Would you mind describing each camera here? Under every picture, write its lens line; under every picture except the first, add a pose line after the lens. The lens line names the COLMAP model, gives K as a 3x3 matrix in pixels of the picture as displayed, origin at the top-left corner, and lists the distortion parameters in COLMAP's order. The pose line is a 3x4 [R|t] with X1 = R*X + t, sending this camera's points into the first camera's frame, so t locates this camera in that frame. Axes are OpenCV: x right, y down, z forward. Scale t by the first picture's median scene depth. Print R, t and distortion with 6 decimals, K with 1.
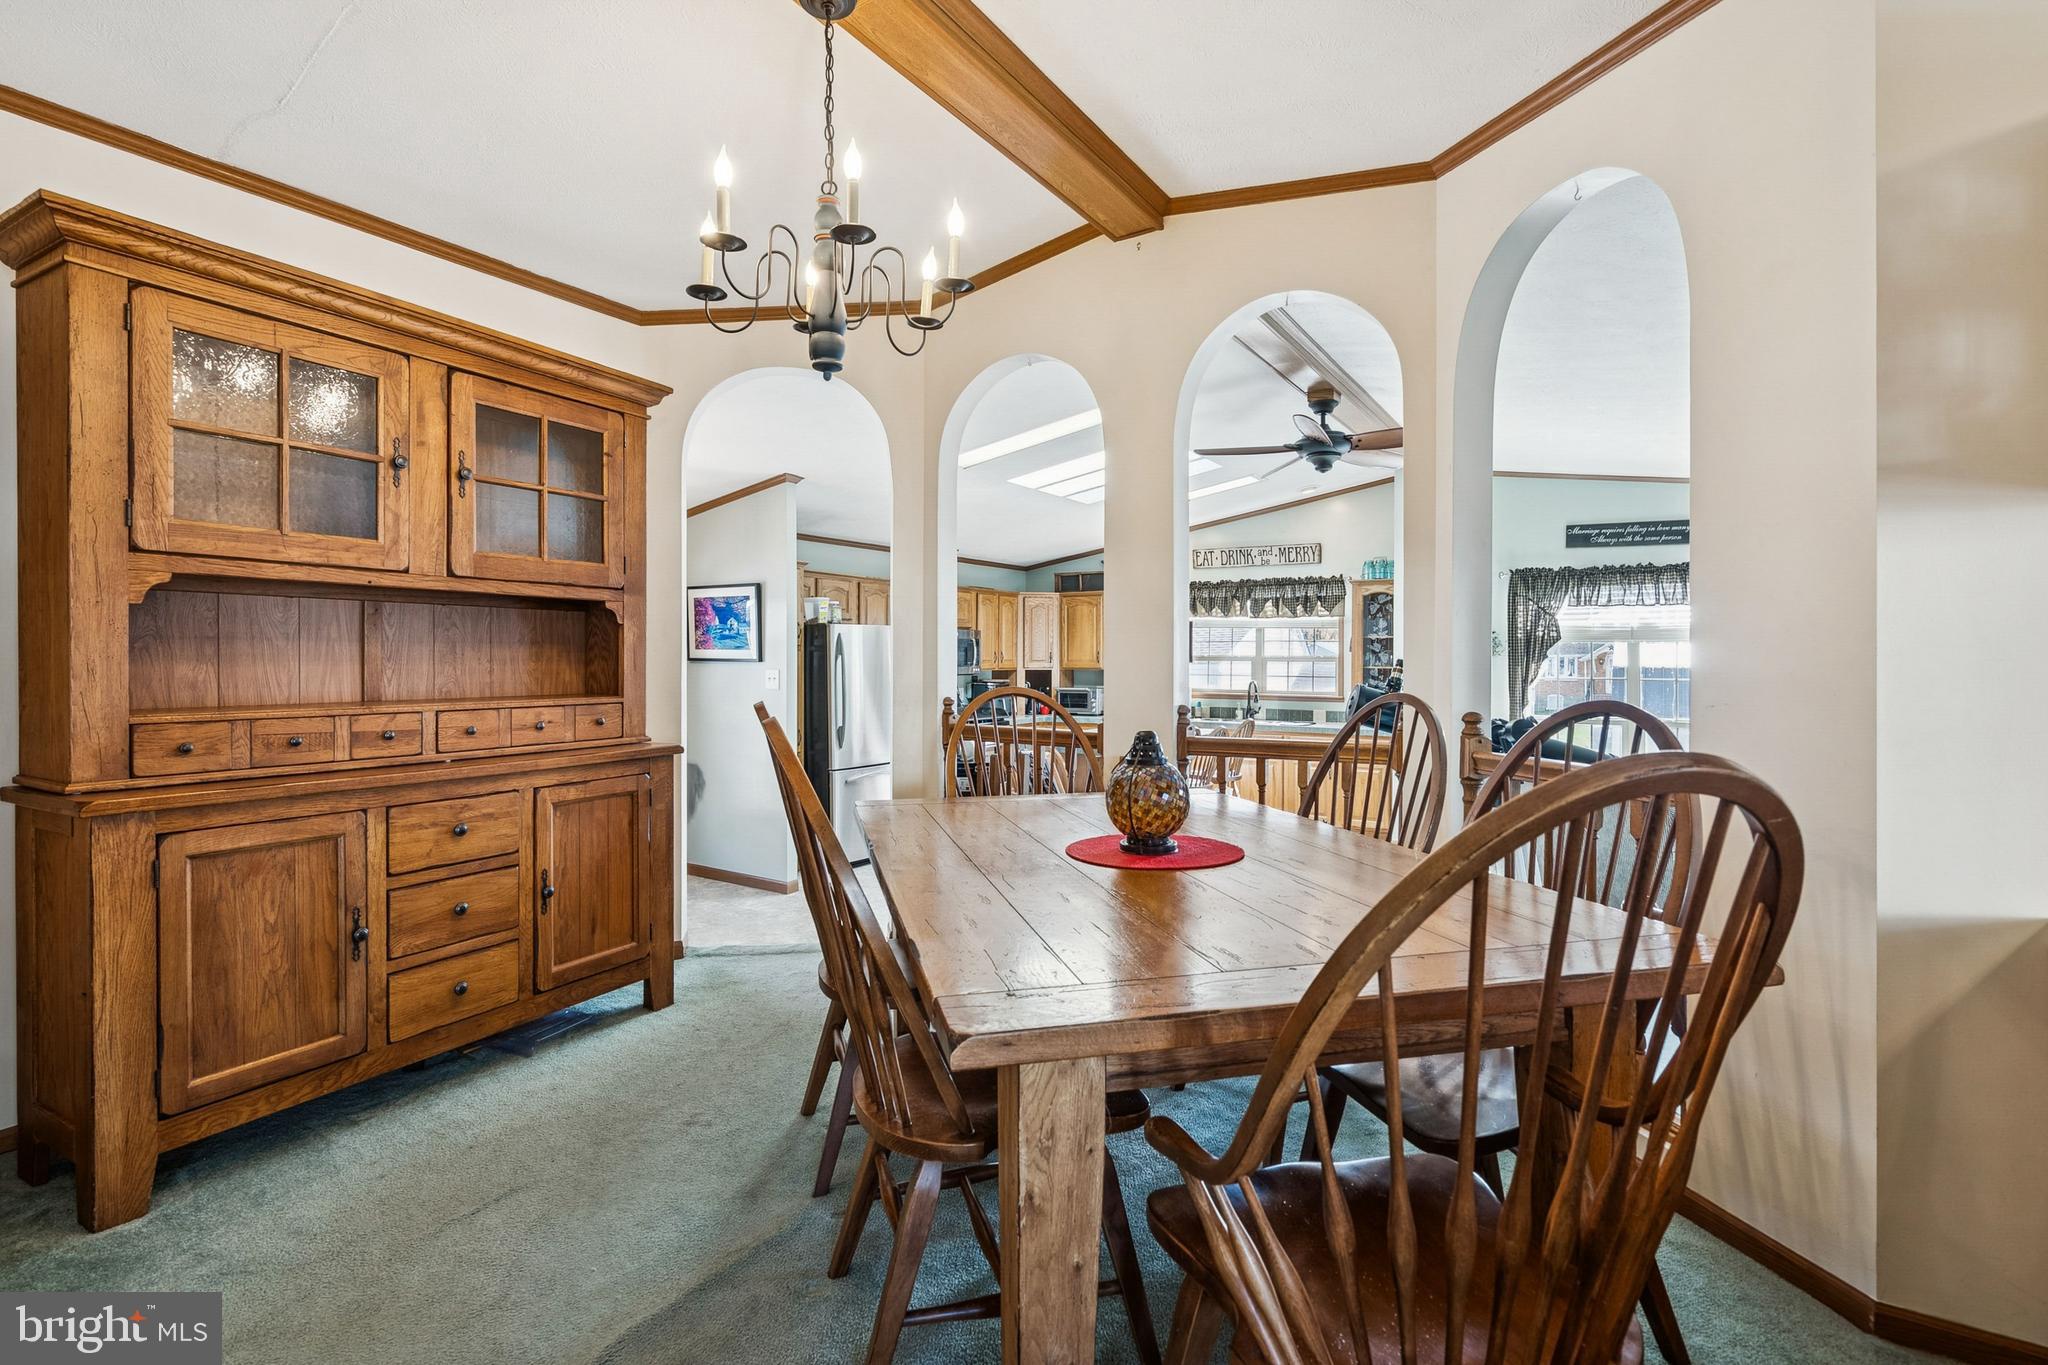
lens RADIAL K [[943.3, 0, 1016.3], [0, 943.3, 666.3], [0, 0, 1]] dist [-0.007169, 0.002071]
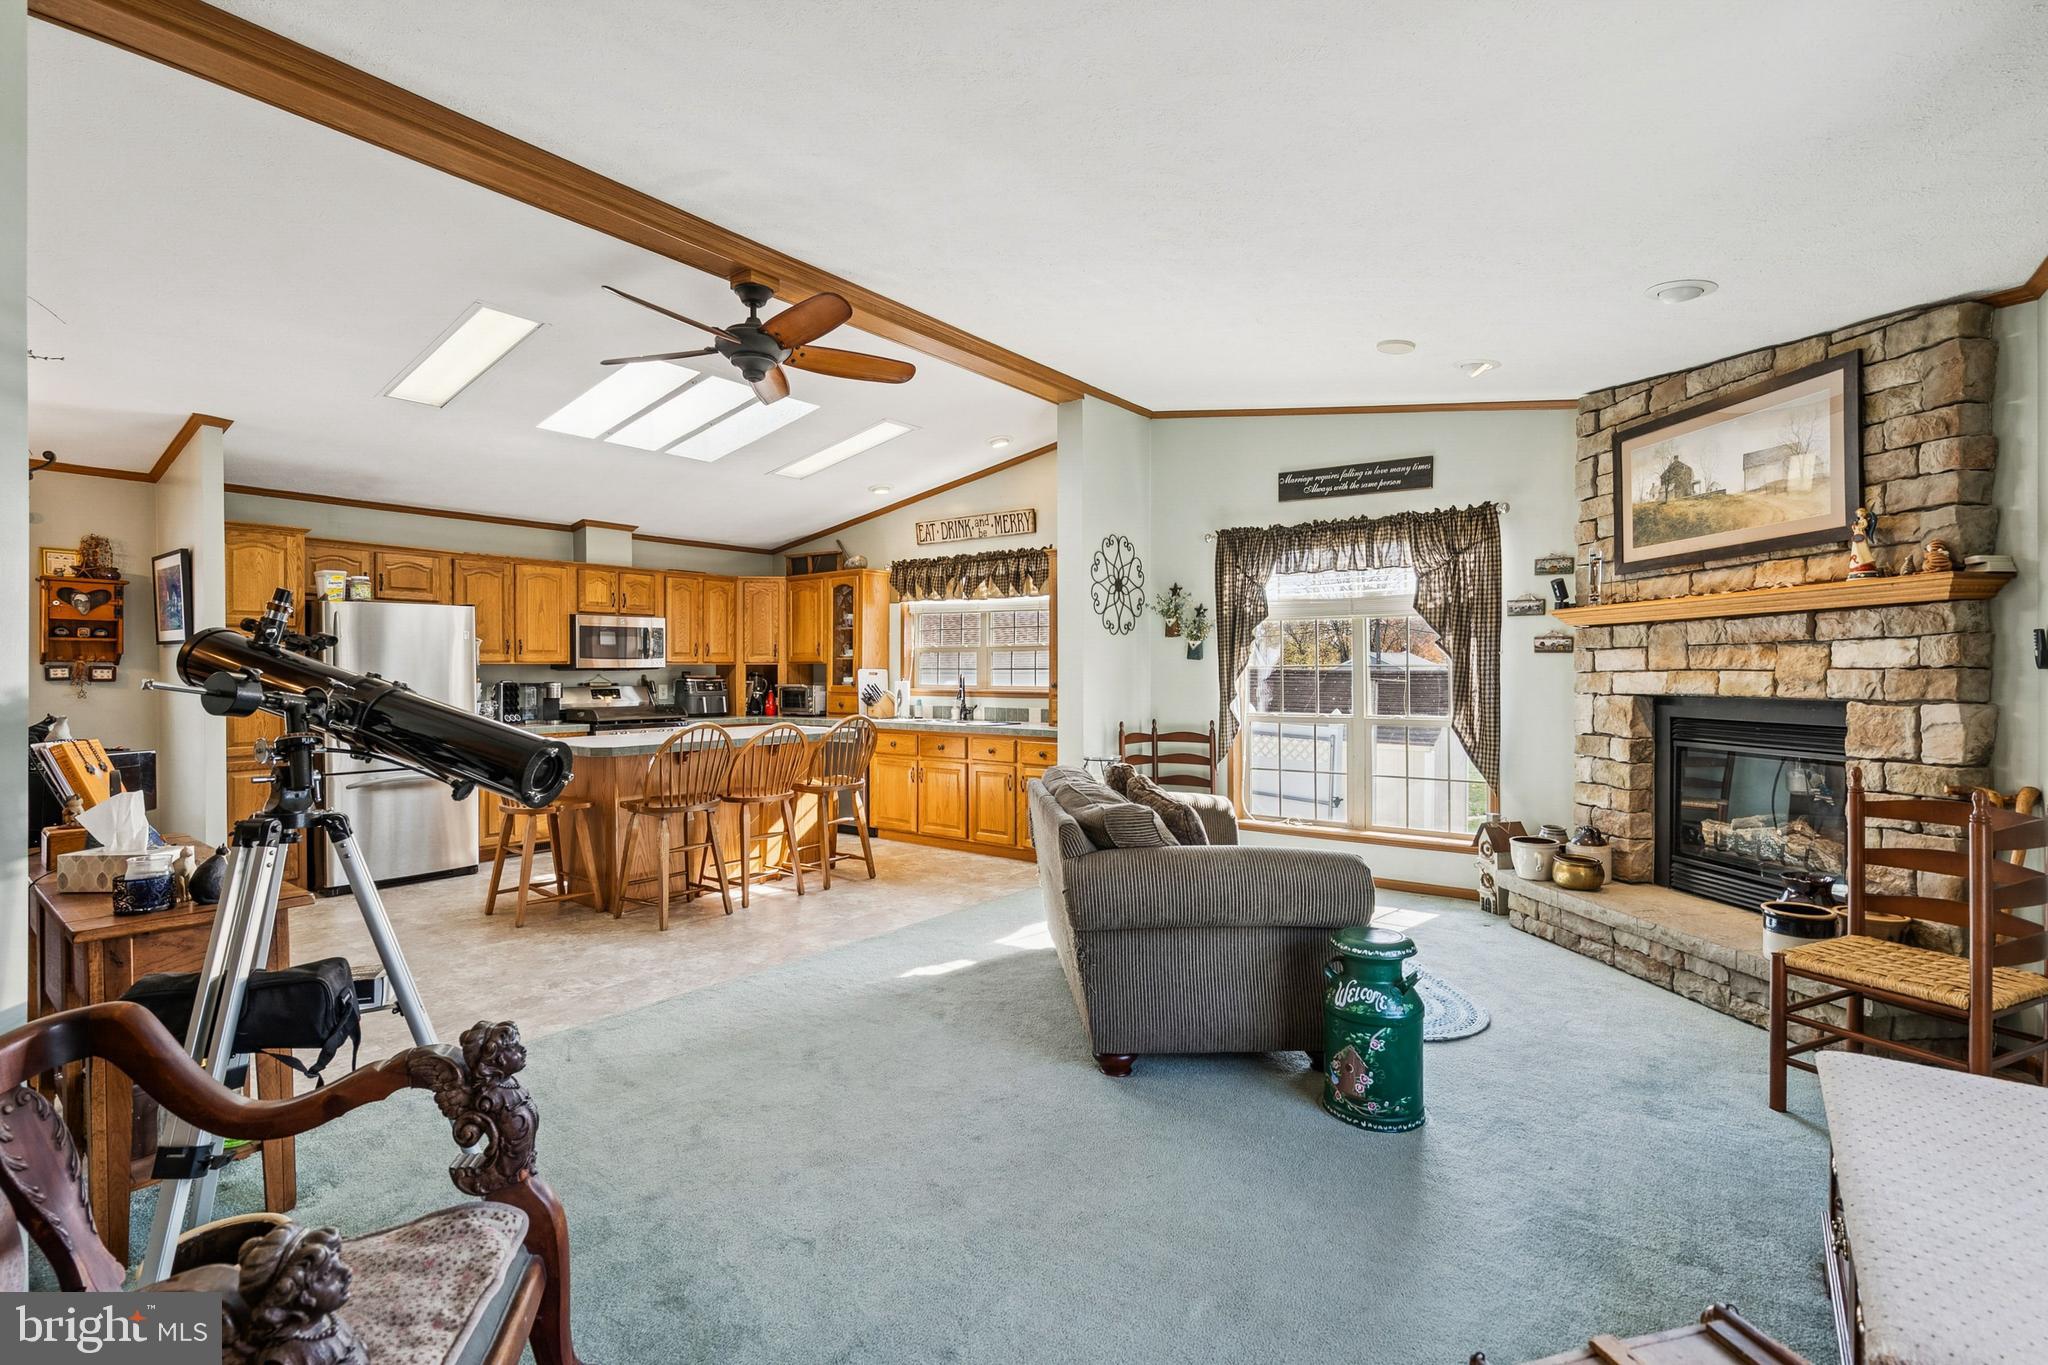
lens RADIAL K [[943.3, 0, 1014.1], [0, 943.3, 677.0], [0, 0, 1]] dist [-0.007169, 0.002071]
pose [[0.996854, -0.004507, -0.079137, 0.371338], [0.004218, 0.999984, -0.003823, 0.021977], [0.079153, 0.003477, 0.996856, 0.162688]]
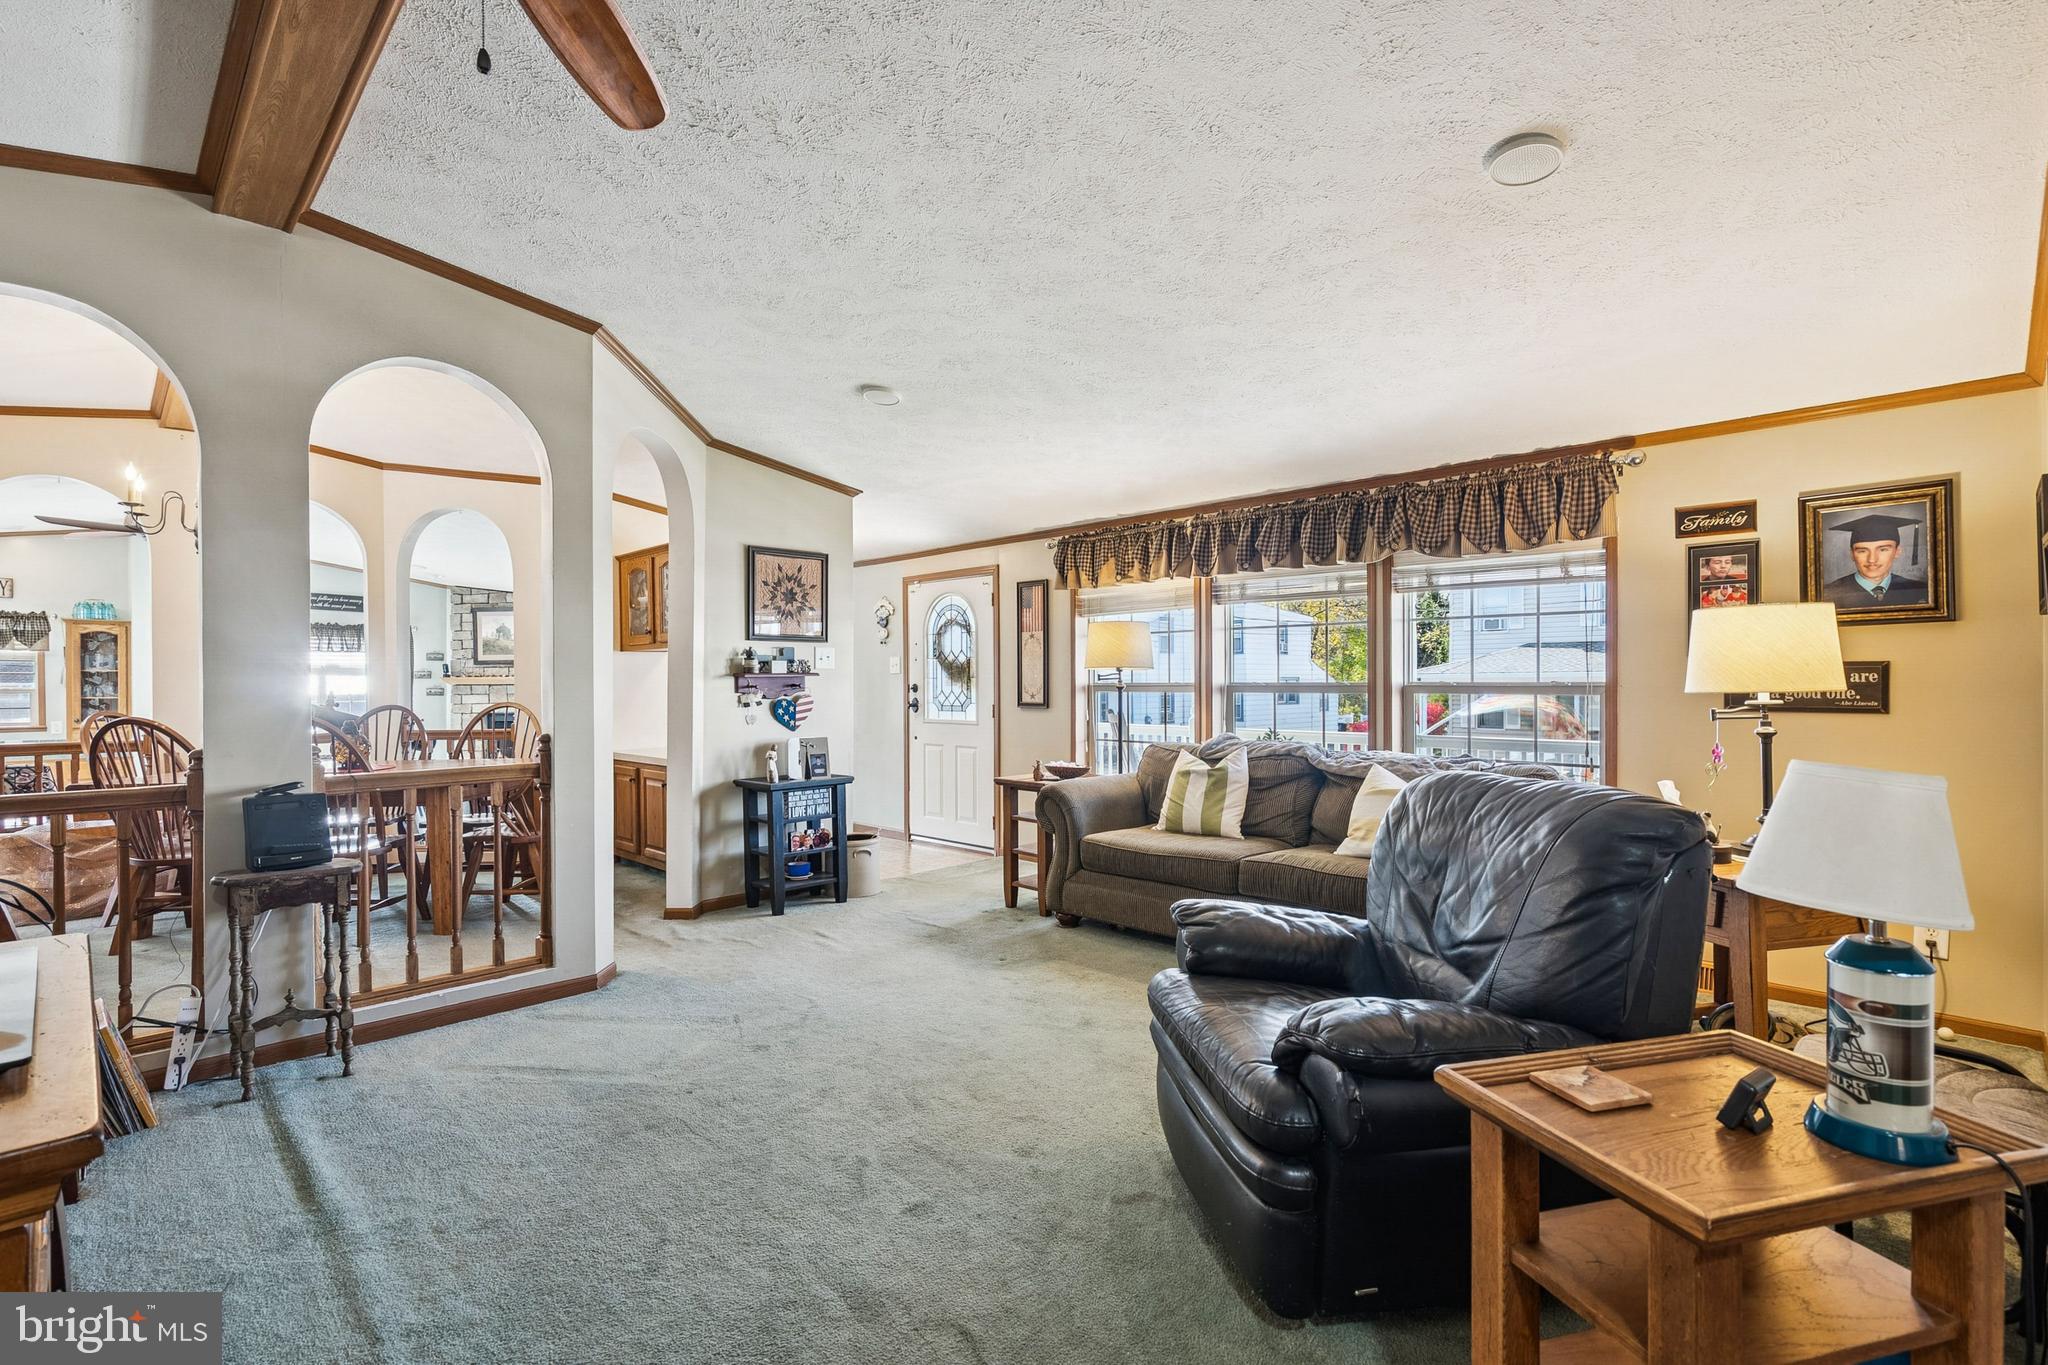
lens RADIAL K [[943.3, 0, 1018.8], [0, 943.3, 683.2], [0, 0, 1]] dist [-0.007169, 0.002071]
pose [[0.203202, -0.005267, 0.979123, -0.463391], [0.014374, 0.999894, 0.002396, -0.002759], [-0.979031, 0.013587, 0.203257, -0.291614]]
